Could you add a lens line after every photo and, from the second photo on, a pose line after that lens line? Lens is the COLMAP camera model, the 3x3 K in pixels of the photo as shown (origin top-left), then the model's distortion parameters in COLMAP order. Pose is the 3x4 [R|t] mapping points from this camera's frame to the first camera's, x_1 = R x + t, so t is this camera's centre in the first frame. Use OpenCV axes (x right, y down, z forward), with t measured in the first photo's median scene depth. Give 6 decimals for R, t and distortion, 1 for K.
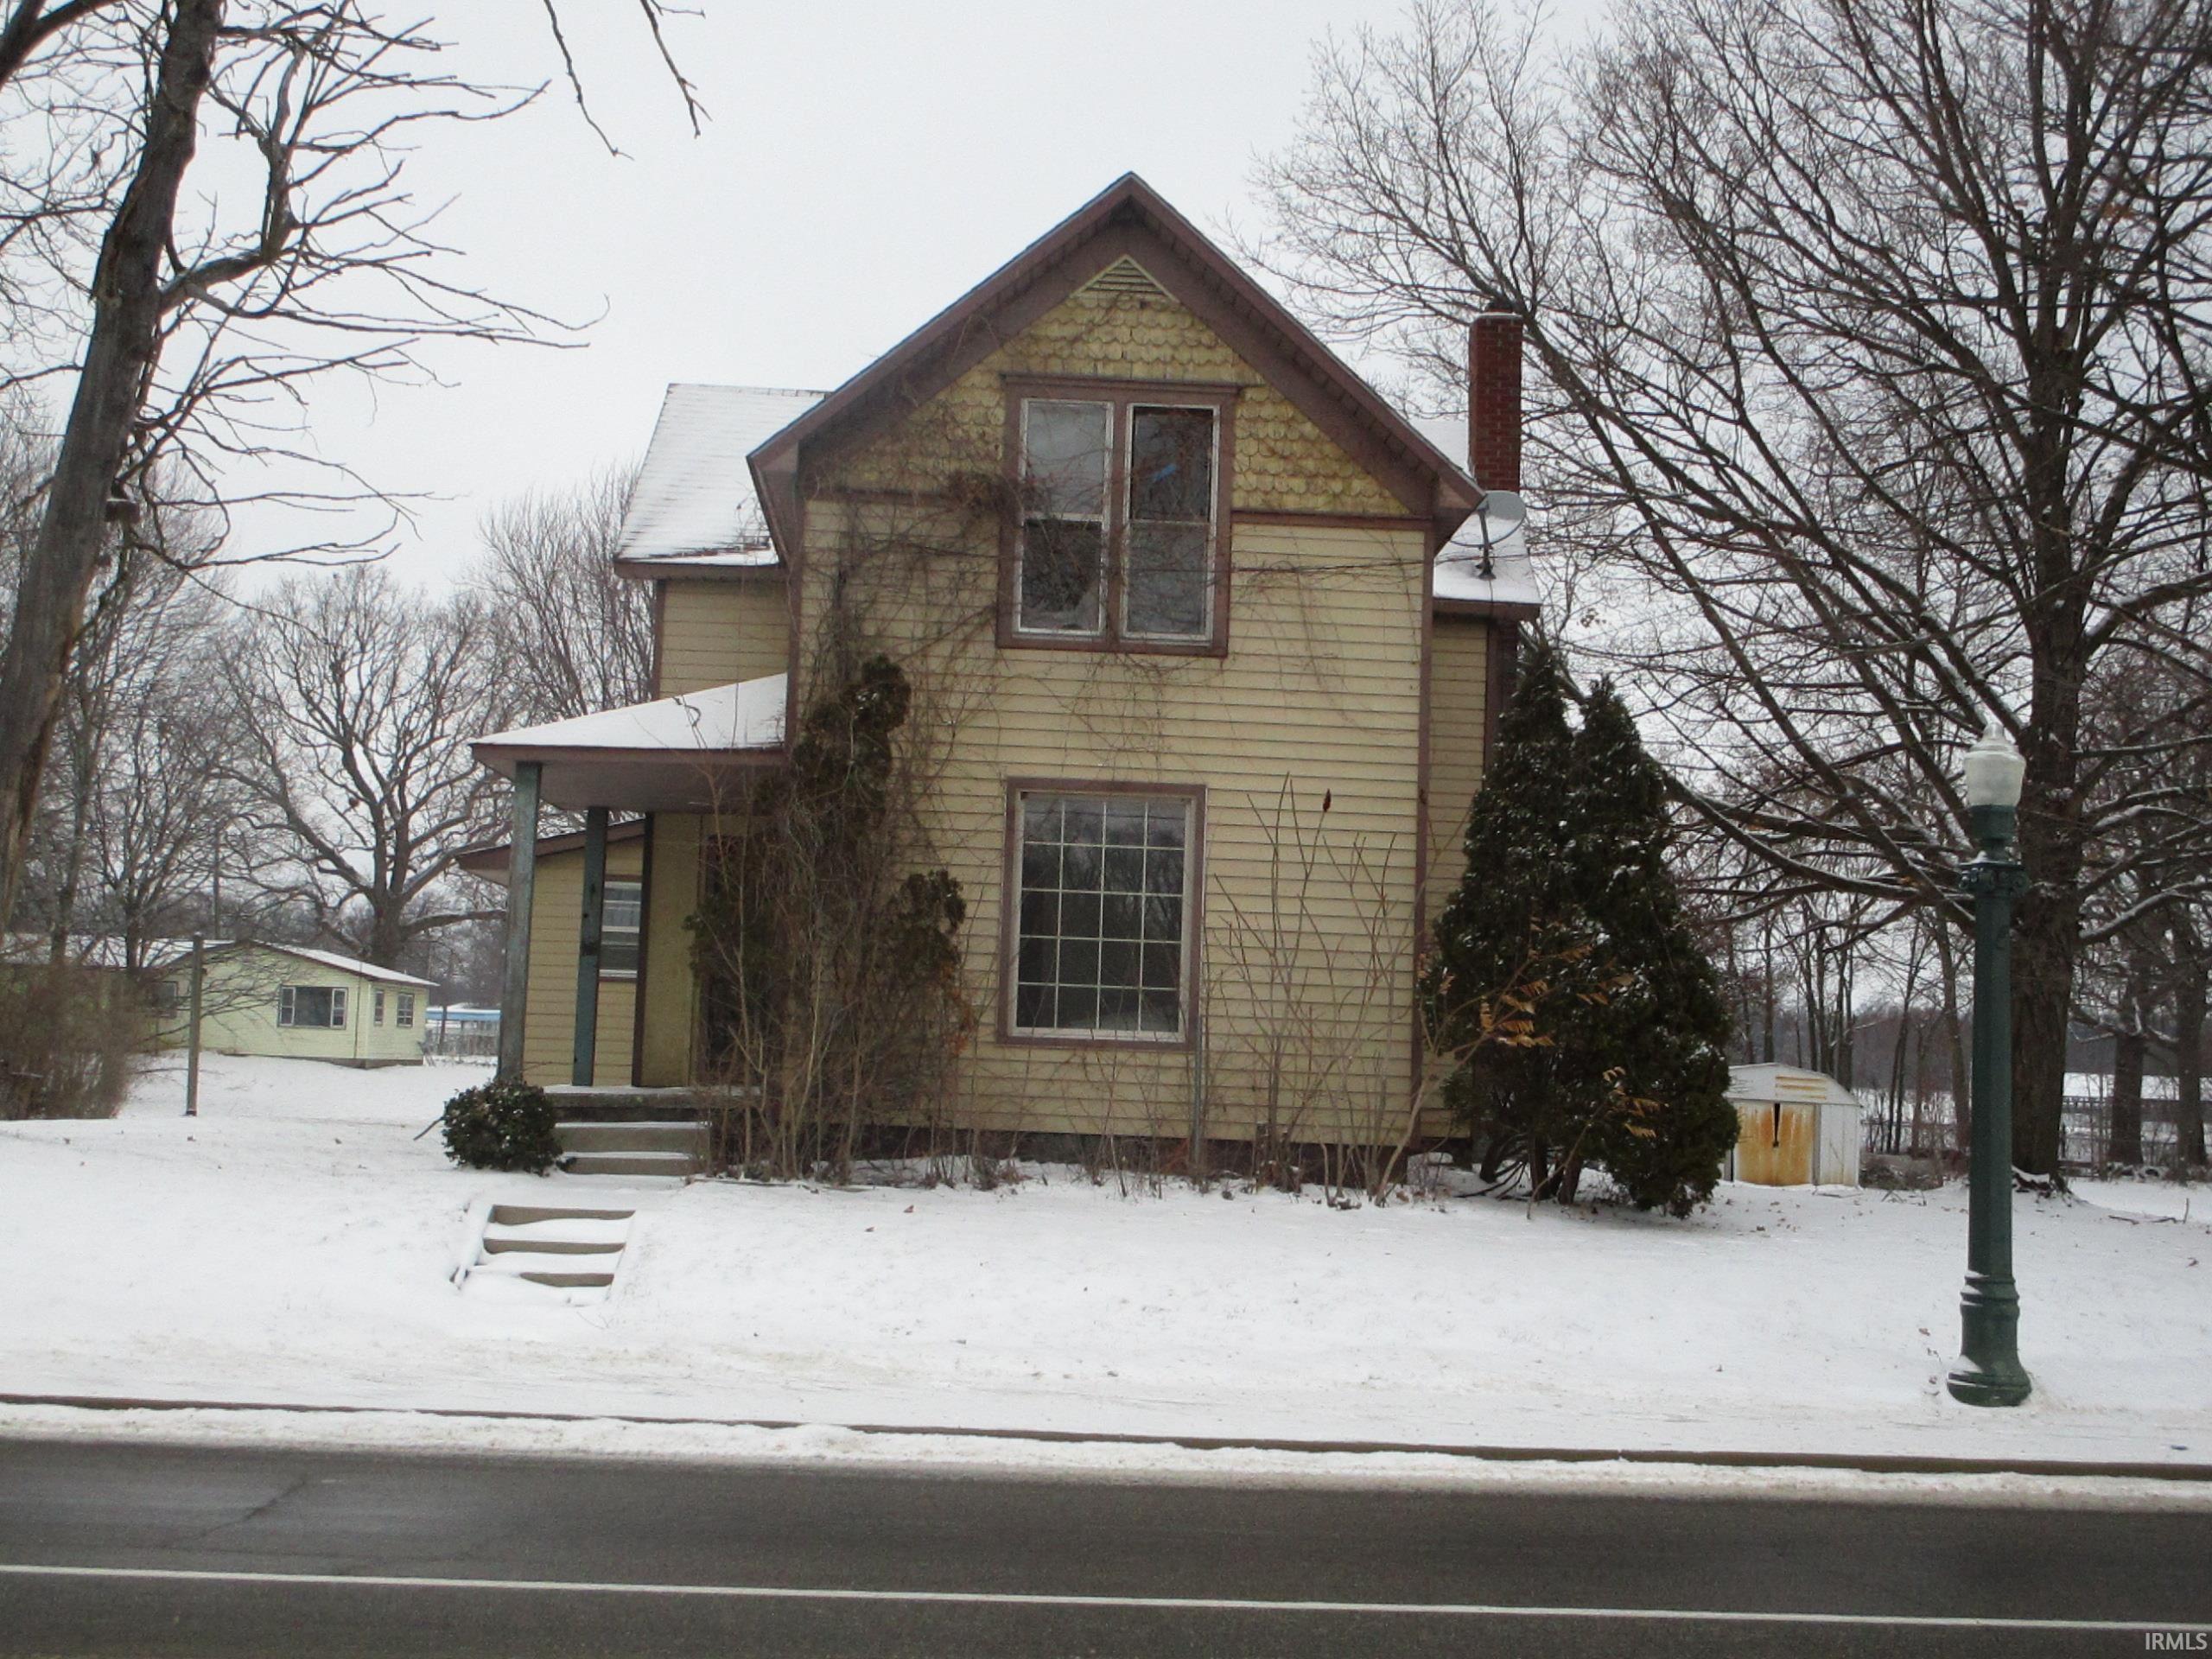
lens RADIAL K [[2638.3, 0, 1106.3], [0, 2638.3, 821.0], [0, 0, 1]] dist [0.001005, 0.000000]
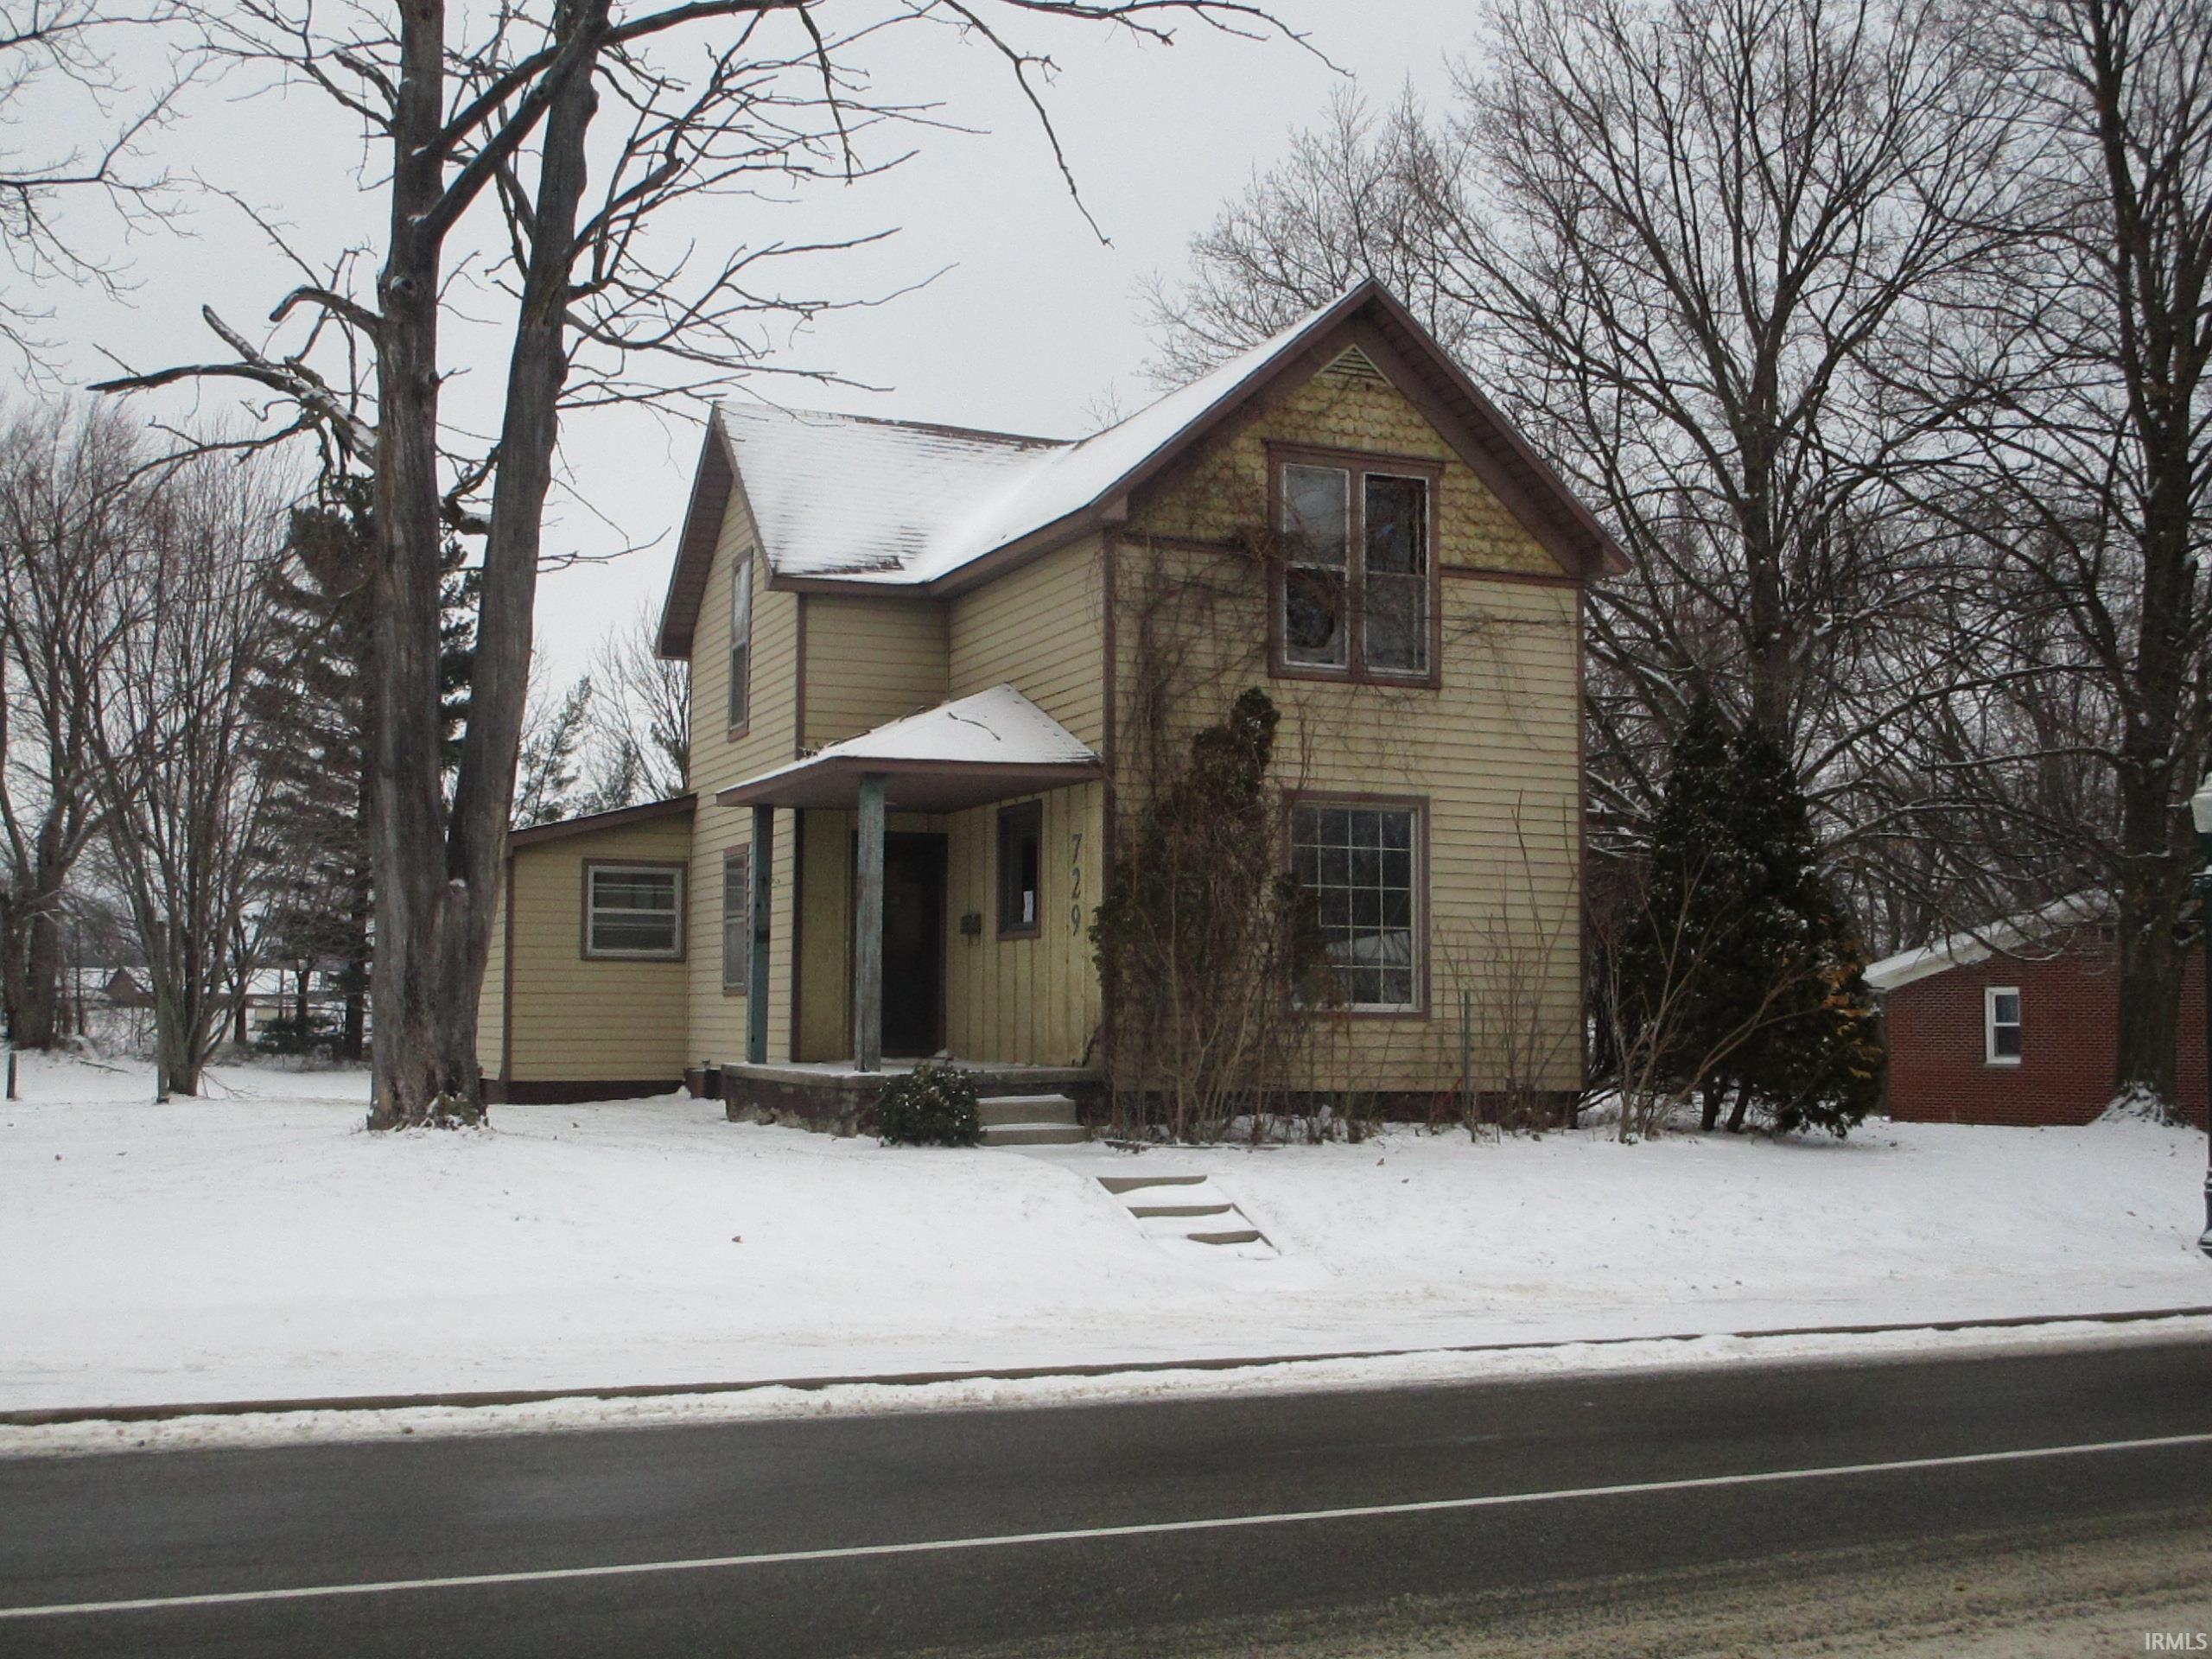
lens RADIAL K [[2504.6, 0, 1105.8], [0, 2504.6, 837.4], [0, 0, 1]] dist [-0.017355, 0.000000]
pose [[0.928751, -0.002586, 0.370694, -0.516390], [-0.008828, 0.999538, 0.029089, -0.026705], [-0.370598, -0.030289, 0.928299, -0.000028]]
